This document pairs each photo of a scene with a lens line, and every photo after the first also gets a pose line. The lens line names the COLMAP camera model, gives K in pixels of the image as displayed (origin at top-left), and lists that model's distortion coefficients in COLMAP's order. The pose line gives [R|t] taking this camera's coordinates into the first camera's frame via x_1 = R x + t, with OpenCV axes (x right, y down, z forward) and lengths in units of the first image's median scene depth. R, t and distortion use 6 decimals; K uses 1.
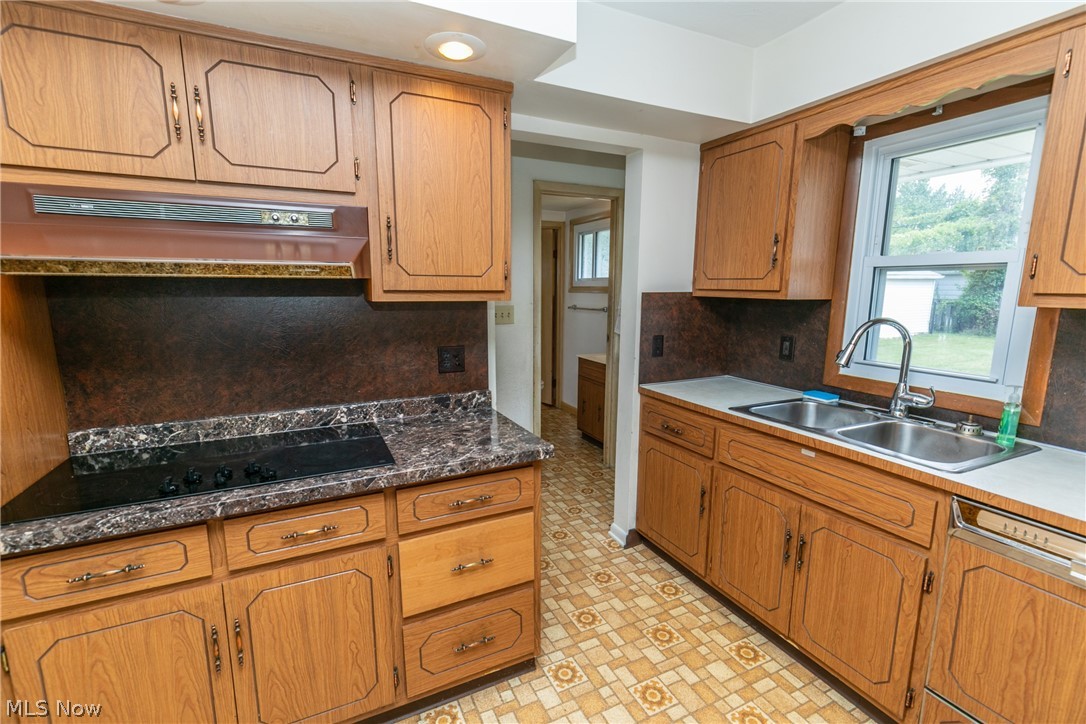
lens RADIAL K [[484.9, 0, 541.7], [0, 484.9, 369.9], [0, 0, 1]] dist [0.007613, -0.002240]
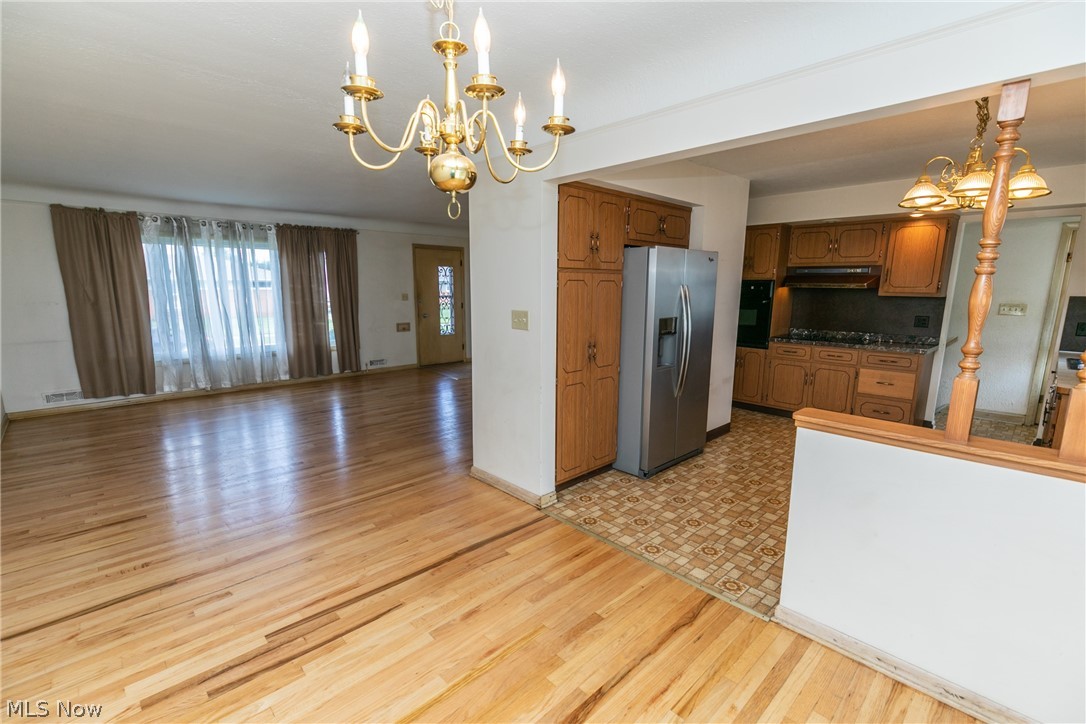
lens RADIAL K [[484.9, 0, 543.2], [0, 484.9, 370.5], [0, 0, 1]] dist [0.007613, -0.002240]
pose [[0.307231, 0.165488, -0.937135, 1.865305], [-0.171678, 0.978245, 0.116465, 0.310468], [0.936021, 0.125104, 0.328958, -1.833516]]
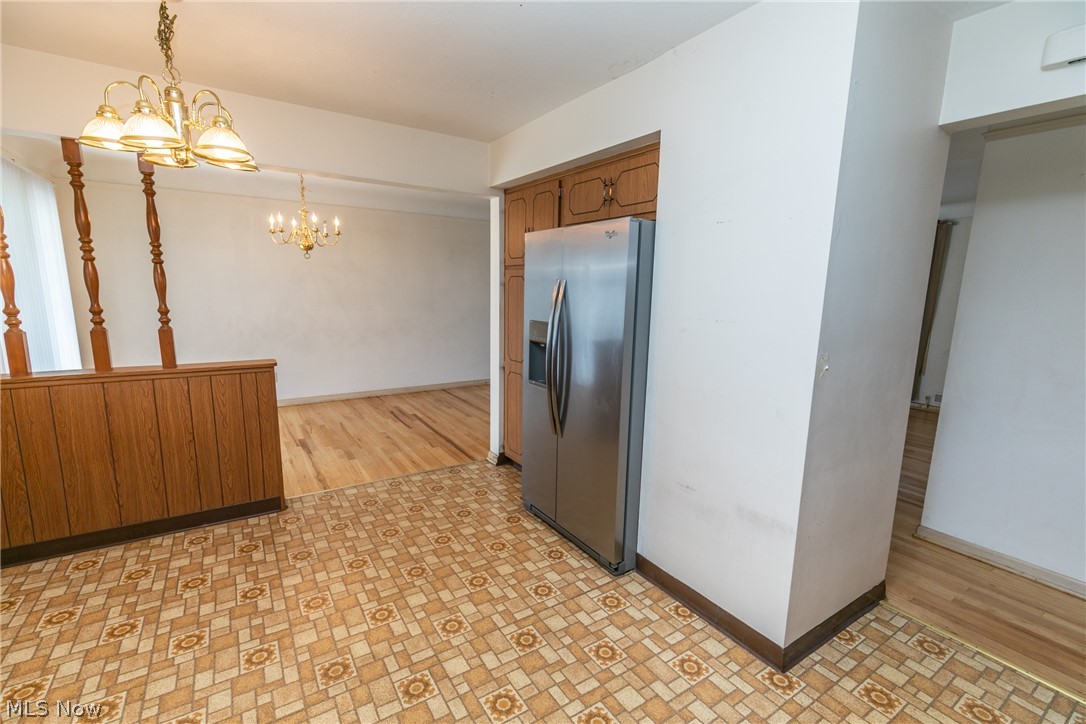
lens RADIAL K [[484.9, 0, 544.7], [0, 484.9, 364.8], [0, 0, 1]] dist [0.007613, -0.002240]
pose [[-0.991654, -0.001782, -0.128912, 0.206059], [-0.044621, 0.942850, 0.330215, -0.167993], [0.120956, 0.333212, -0.935061, 0.940822]]
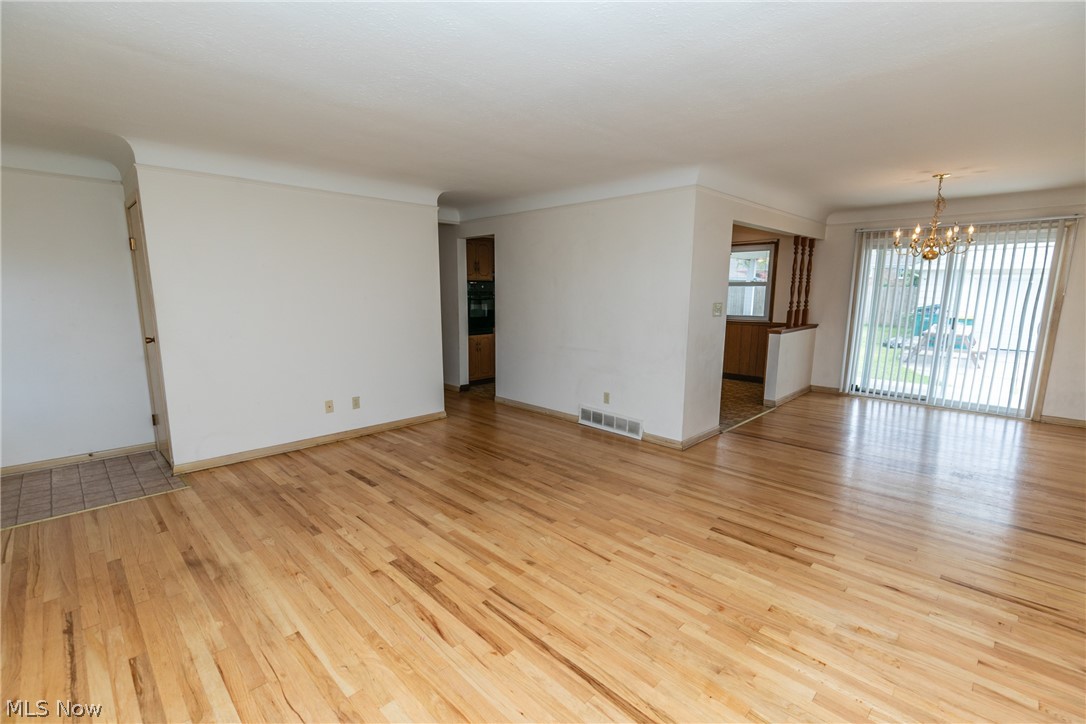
lens RADIAL K [[484.9, 0, 541.5], [0, 484.9, 369.5], [0, 0, 1]] dist [0.007613, -0.002240]
pose [[0.945166, -0.054700, 0.321978, -1.736330], [0.057133, 0.998365, 0.001896, 0.622432], [-0.321555, 0.016604, 0.946745, -3.543998]]
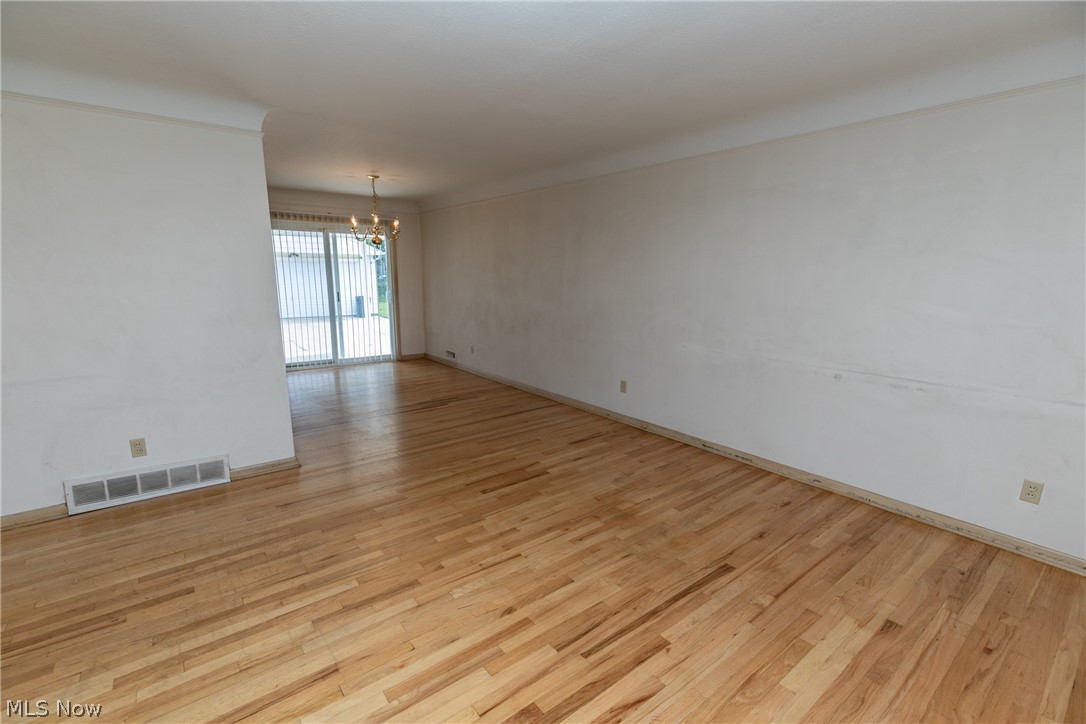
lens RADIAL K [[484.9, 0, 538.4], [0, 484.9, 367.3], [0, 0, 1]] dist [0.007613, -0.002240]
pose [[-0.200781, -0.194909, 0.960051, -2.376499], [0.163012, 0.959697, 0.228928, 0.372245], [-0.965978, 0.202464, -0.160917, -2.099630]]
